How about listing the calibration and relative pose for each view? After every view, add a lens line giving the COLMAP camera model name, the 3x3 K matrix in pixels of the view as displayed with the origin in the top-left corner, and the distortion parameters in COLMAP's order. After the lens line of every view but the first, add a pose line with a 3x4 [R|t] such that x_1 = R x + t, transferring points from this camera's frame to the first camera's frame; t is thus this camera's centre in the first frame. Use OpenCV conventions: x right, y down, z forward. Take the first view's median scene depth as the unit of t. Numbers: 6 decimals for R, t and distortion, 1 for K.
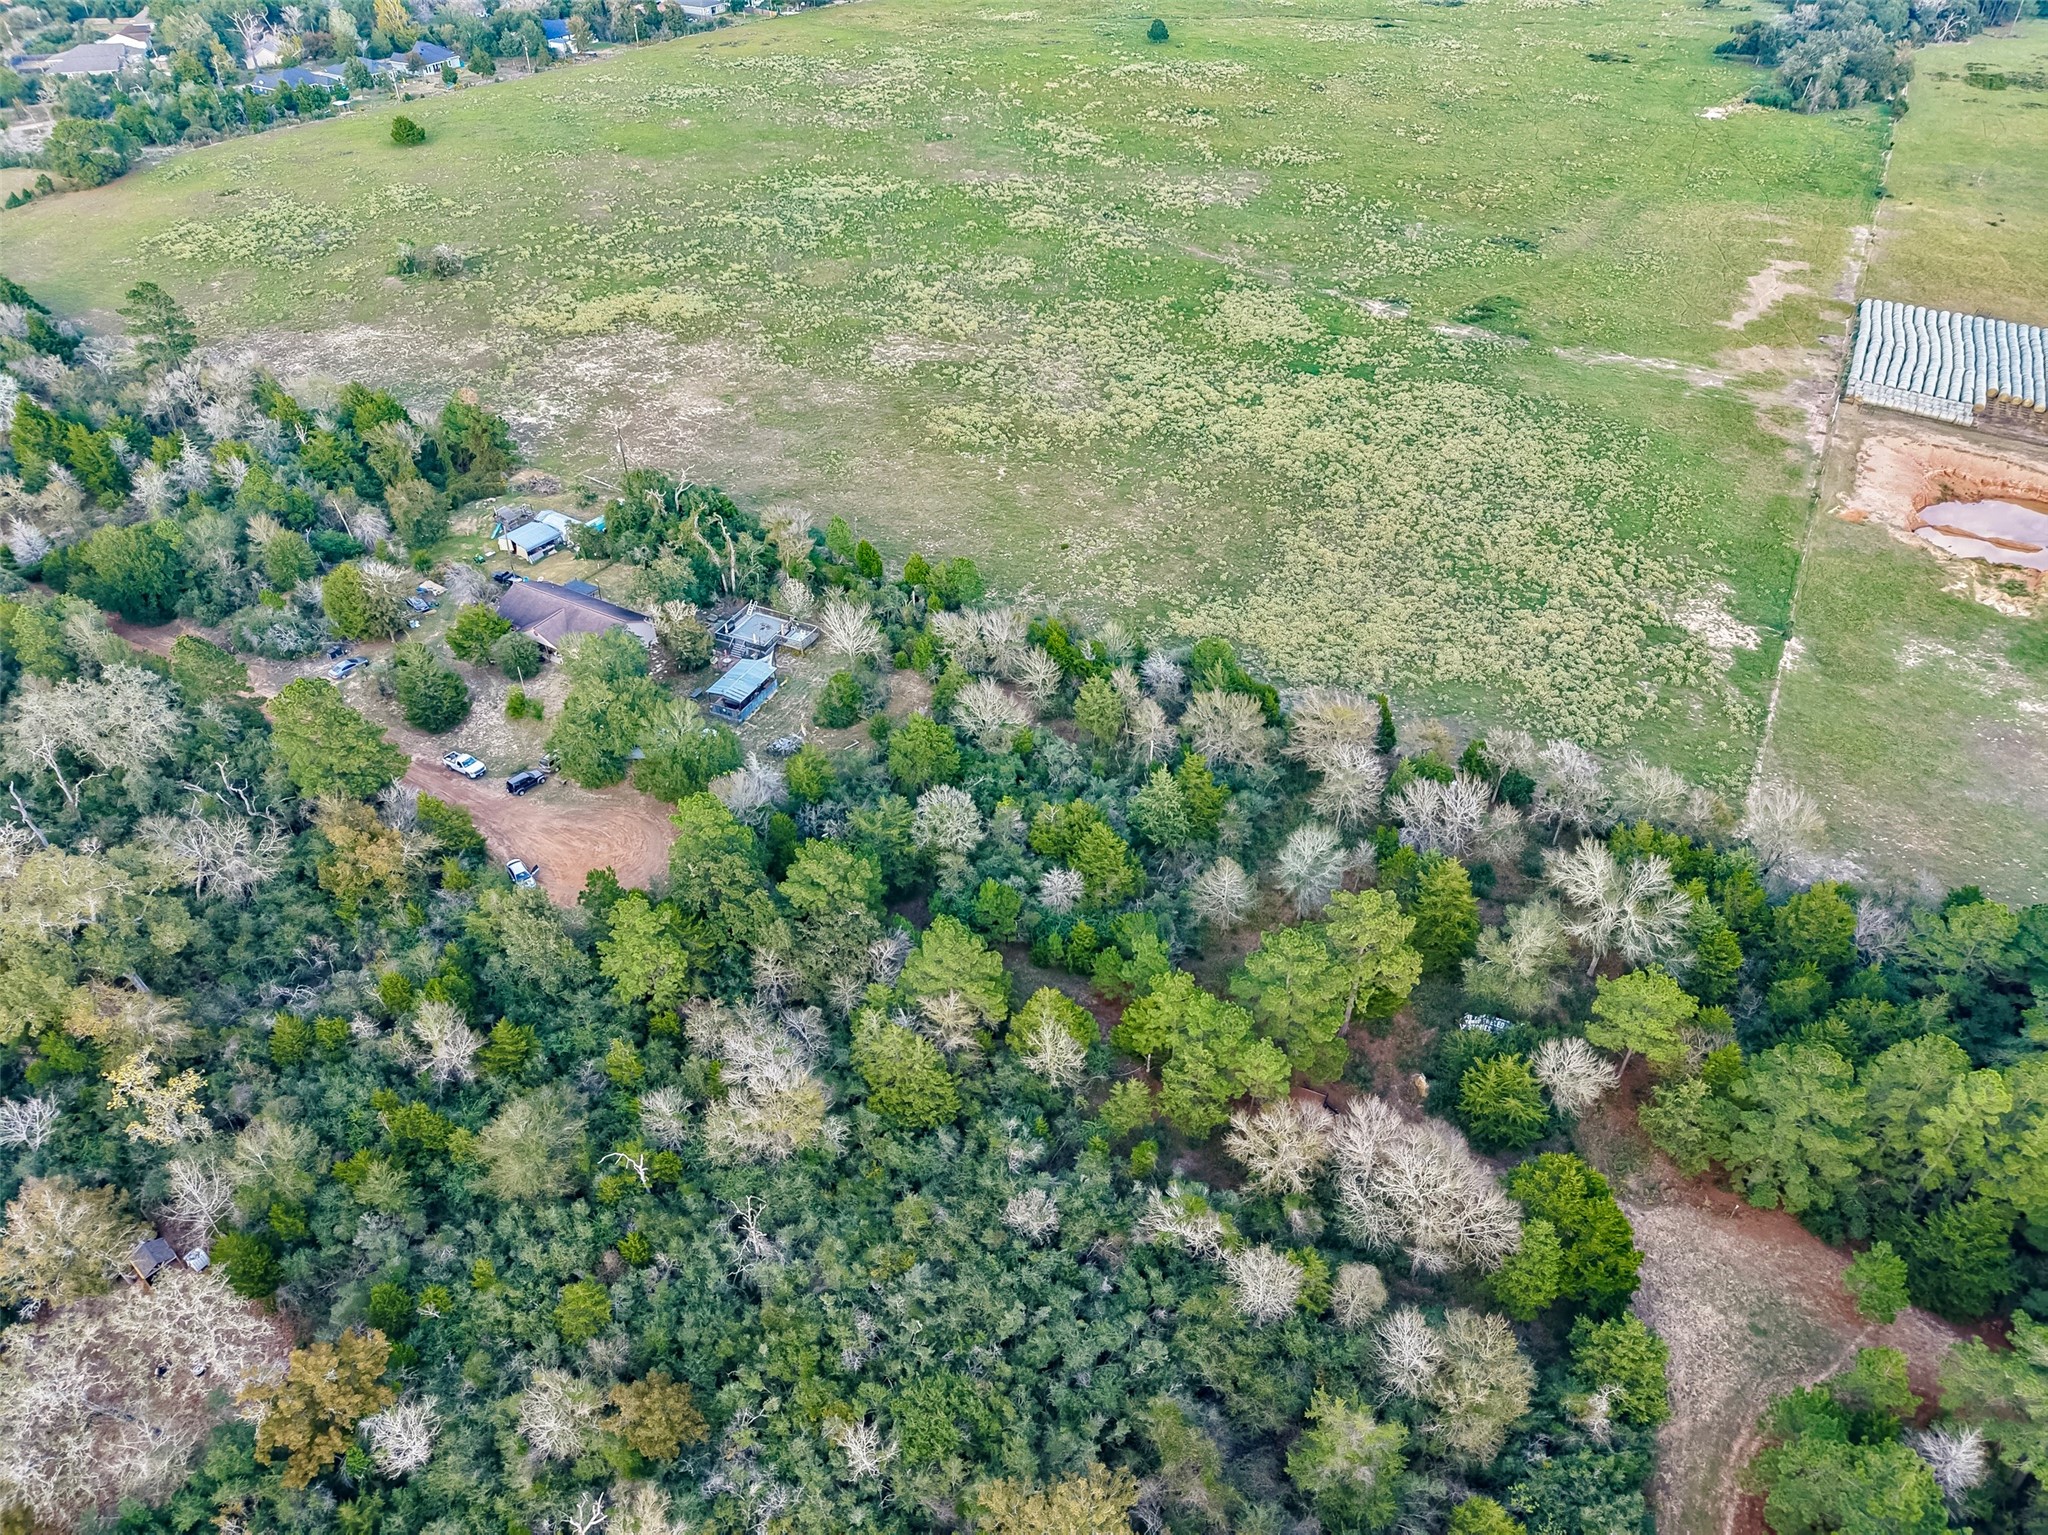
lens RADIAL K [[1373.7, 0, 1019.8], [0, 1373.7, 763.0], [0, 0, 1]] dist [0.012747, -0.010202]
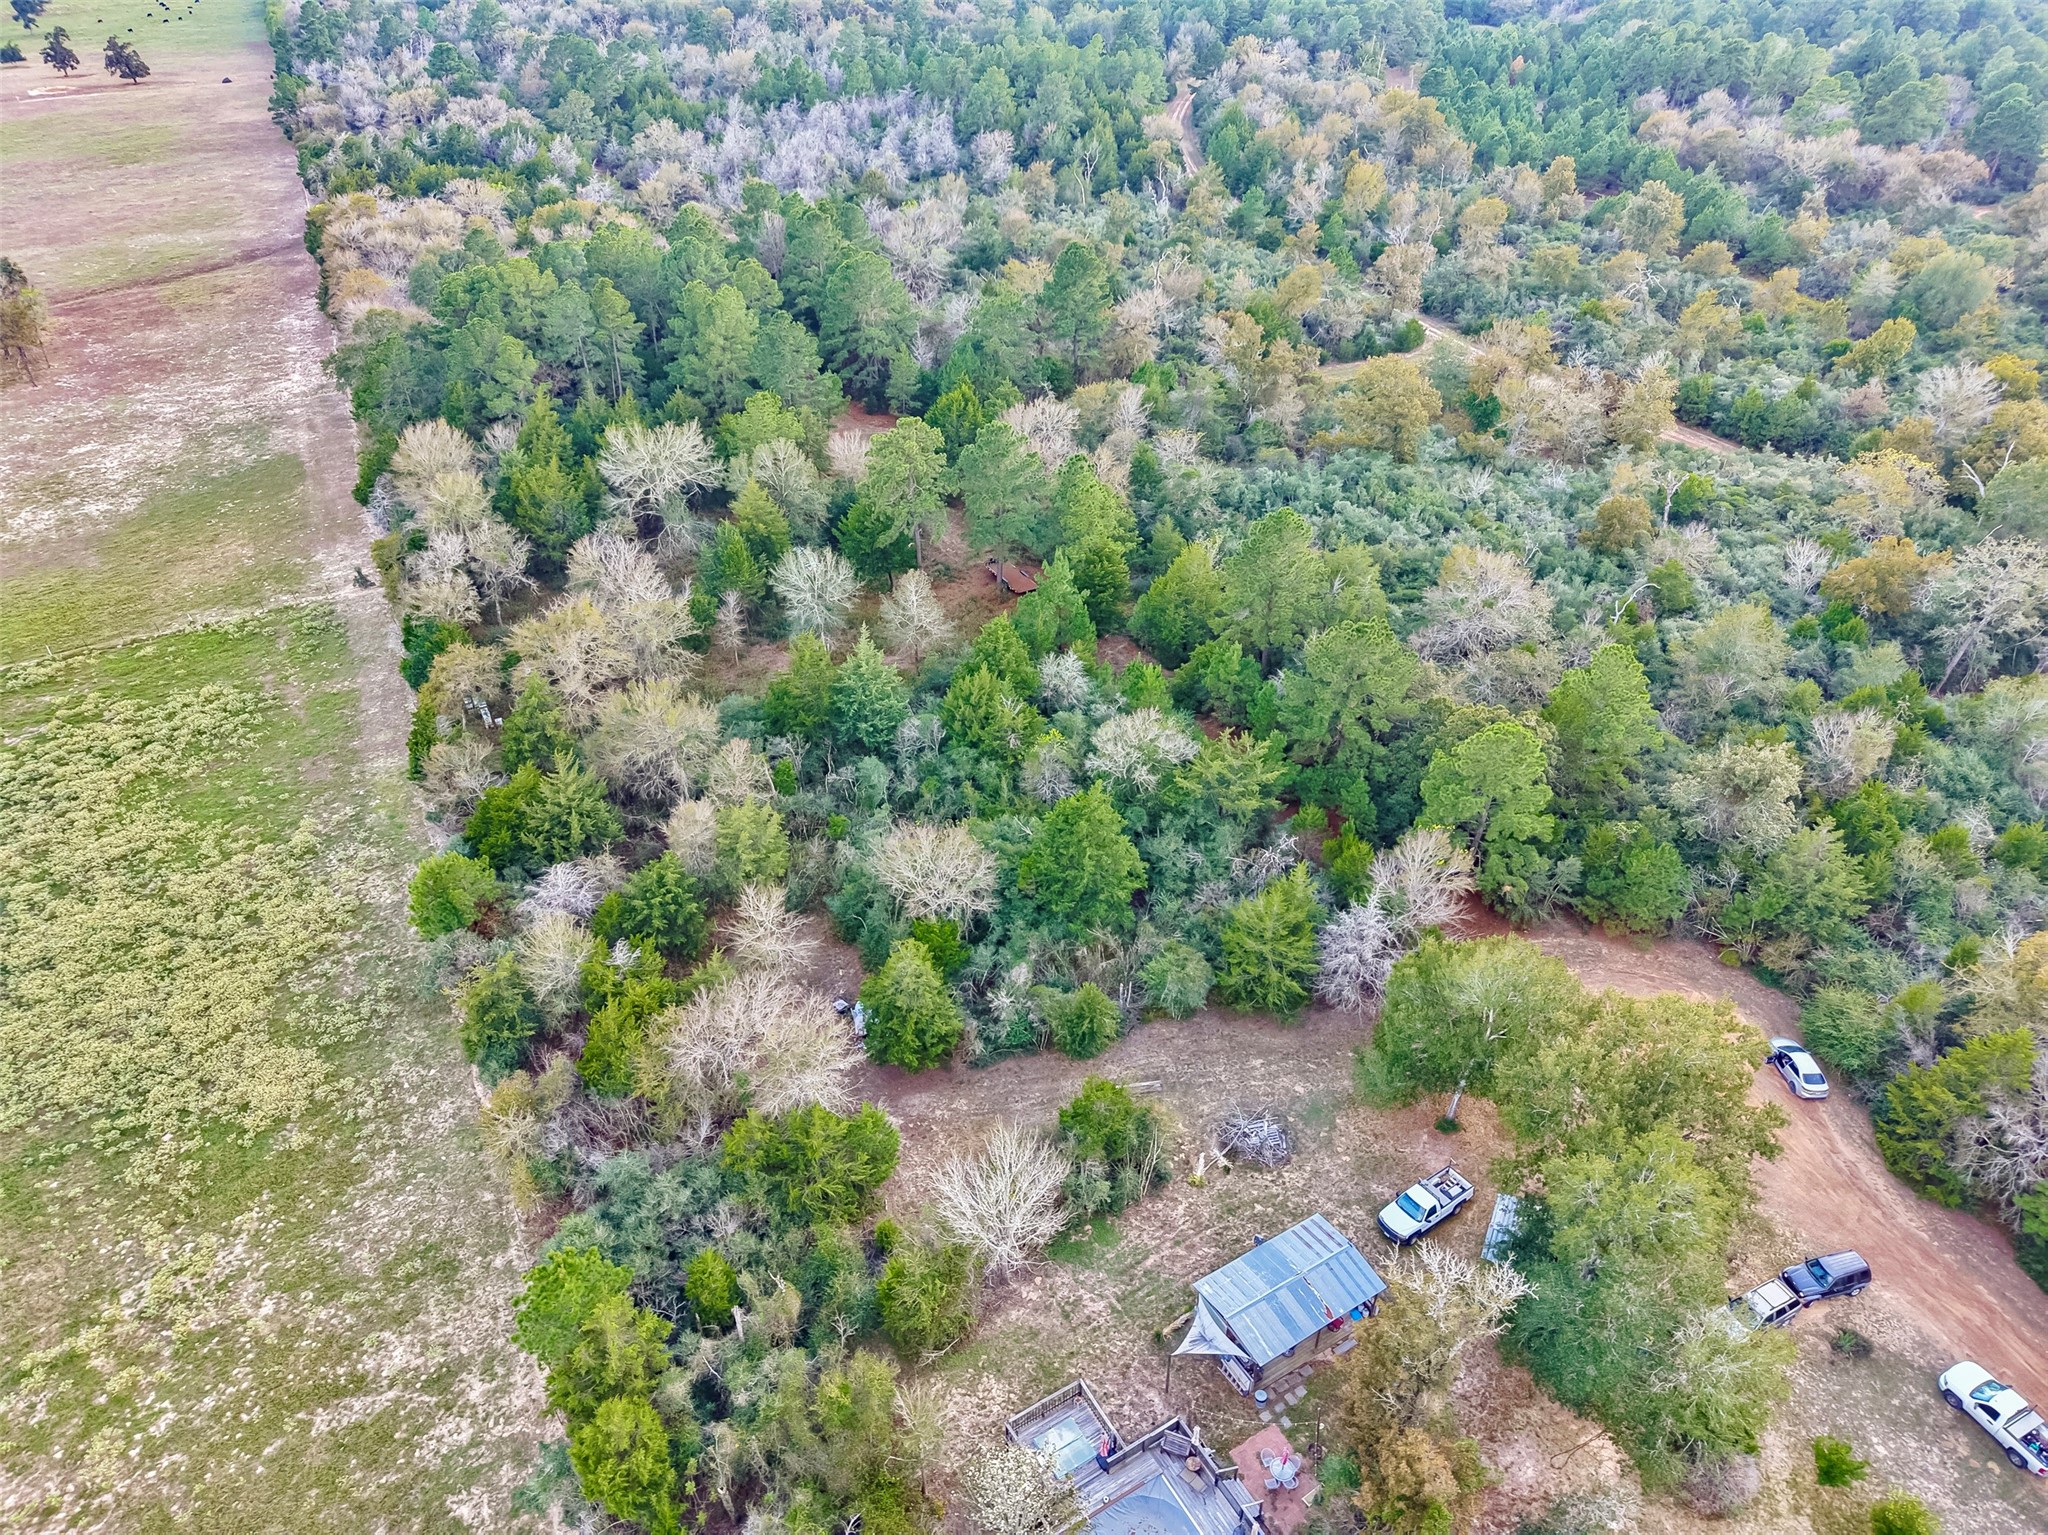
lens RADIAL K [[1370.0, 0, 1018.9], [0, 1370.0, 770.3], [0, 0, 1]] dist [0.011029, -0.007841]
pose [[-0.826253, -0.320215, 0.463432, -0.232892], [0.348159, 0.356446, 0.867025, -0.412199], [-0.442823, 0.877729, -0.183029, 0.827865]]
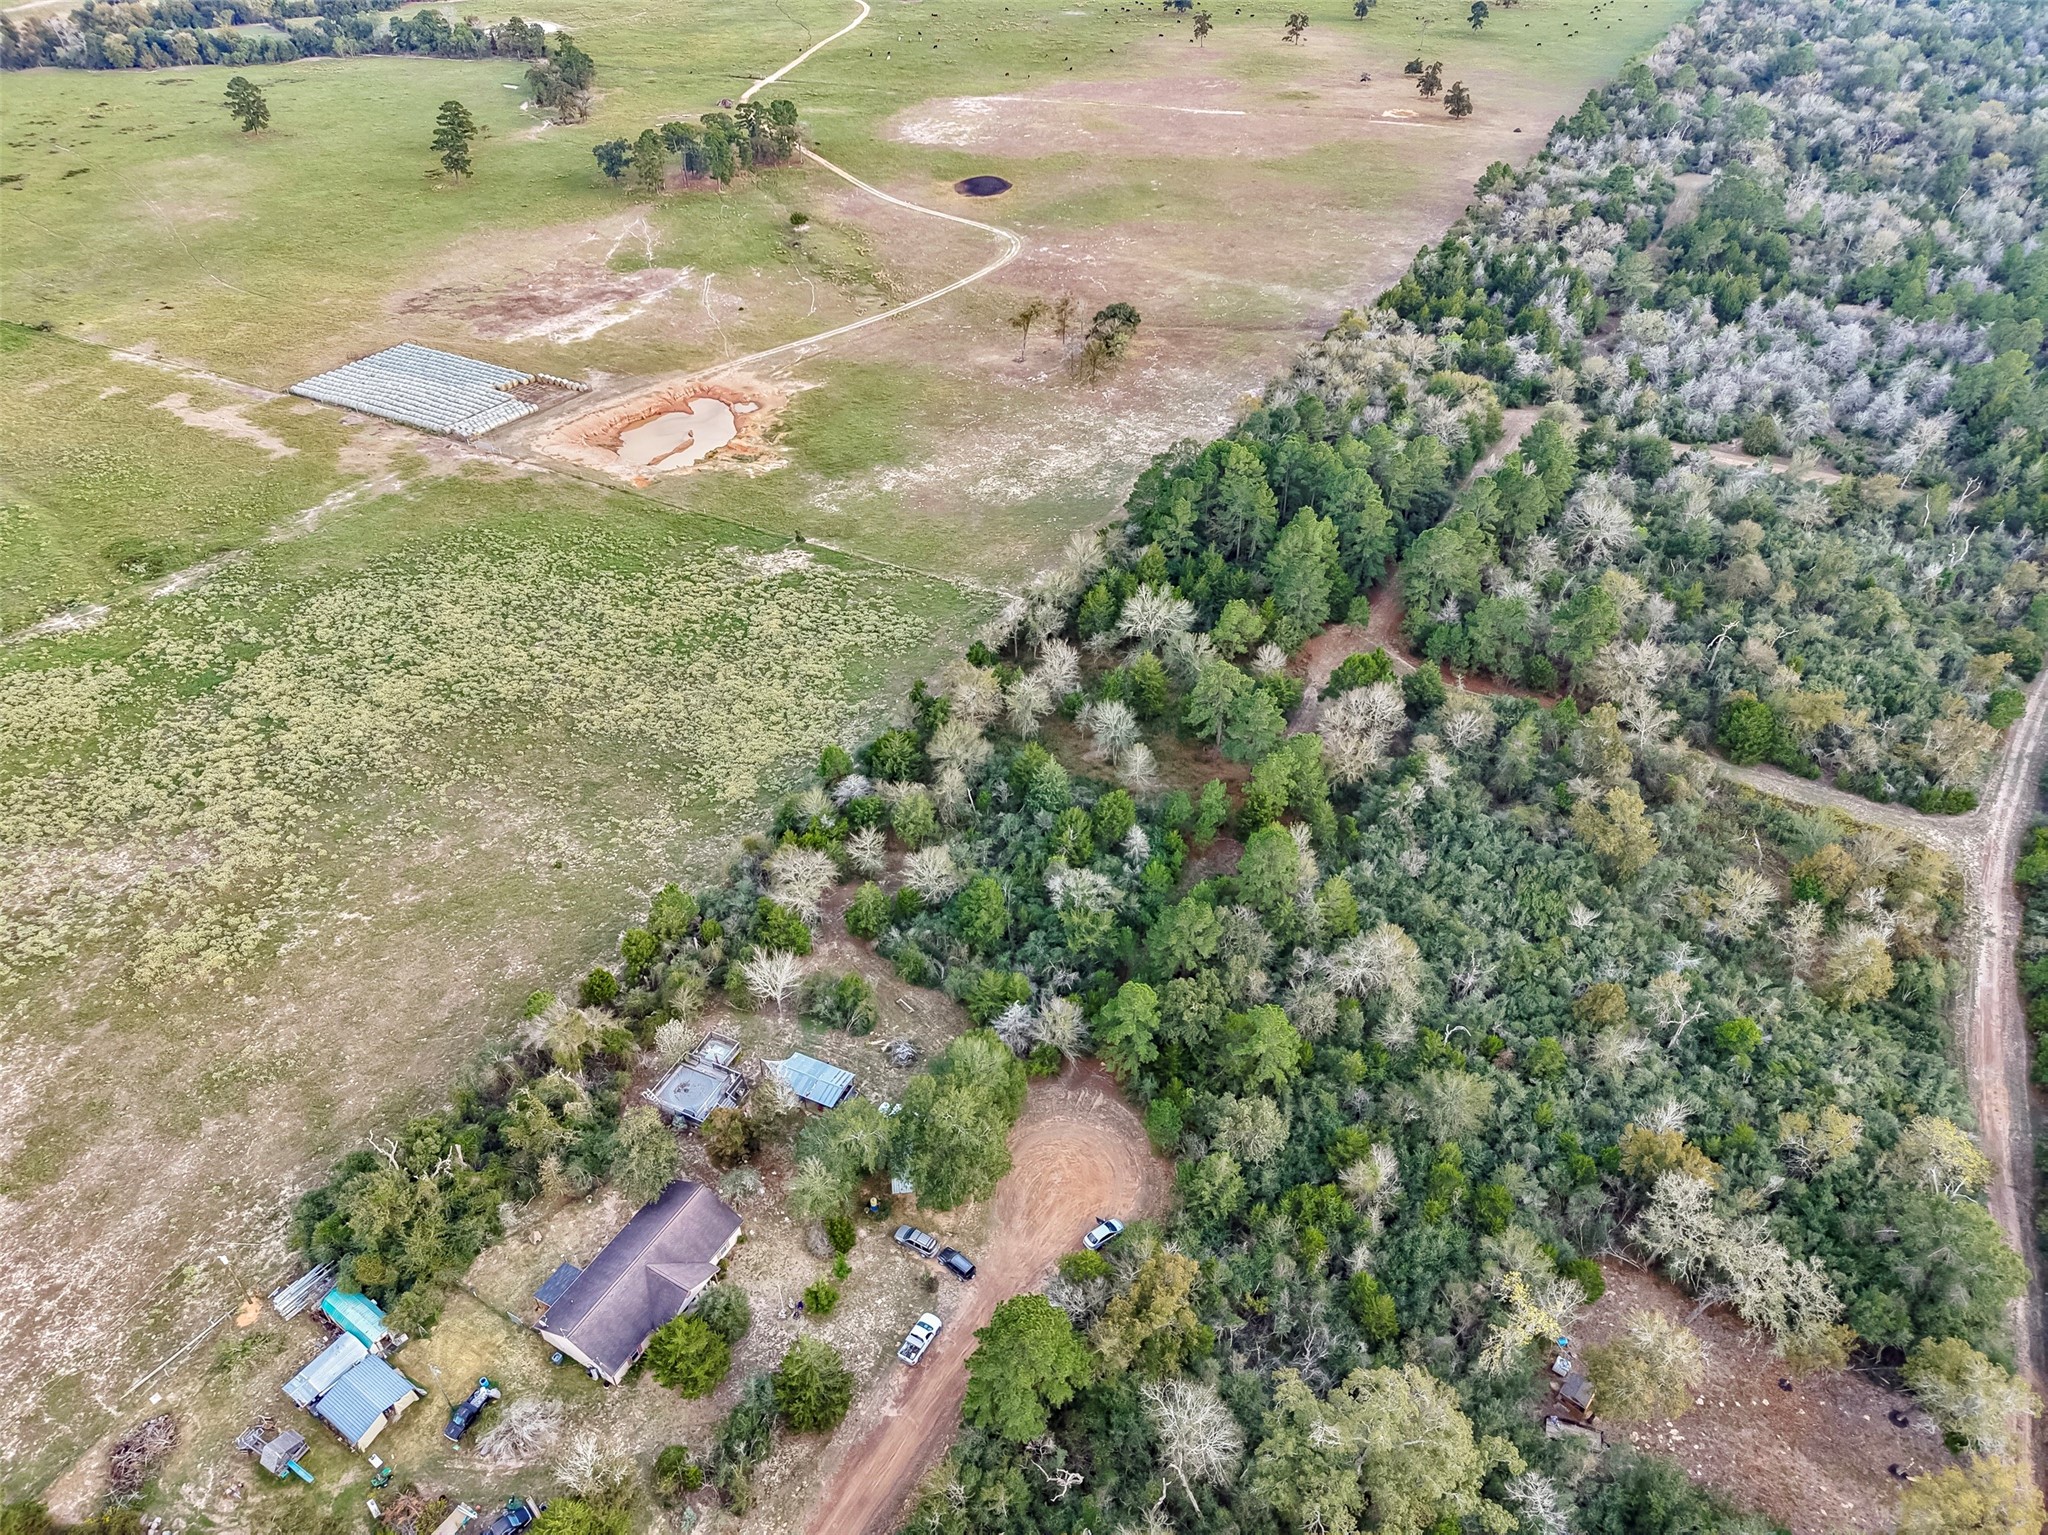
lens RADIAL K [[1372.6, 0, 1020.0], [0, 1372.6, 753.3], [0, 0, 1]] dist [0.041533, -0.044304]
pose [[0.005656, -0.611714, 0.791059, -0.684407], [0.620192, 0.622696, 0.477087, -0.473234], [-0.784430, 0.487910, 0.382902, 0.358832]]
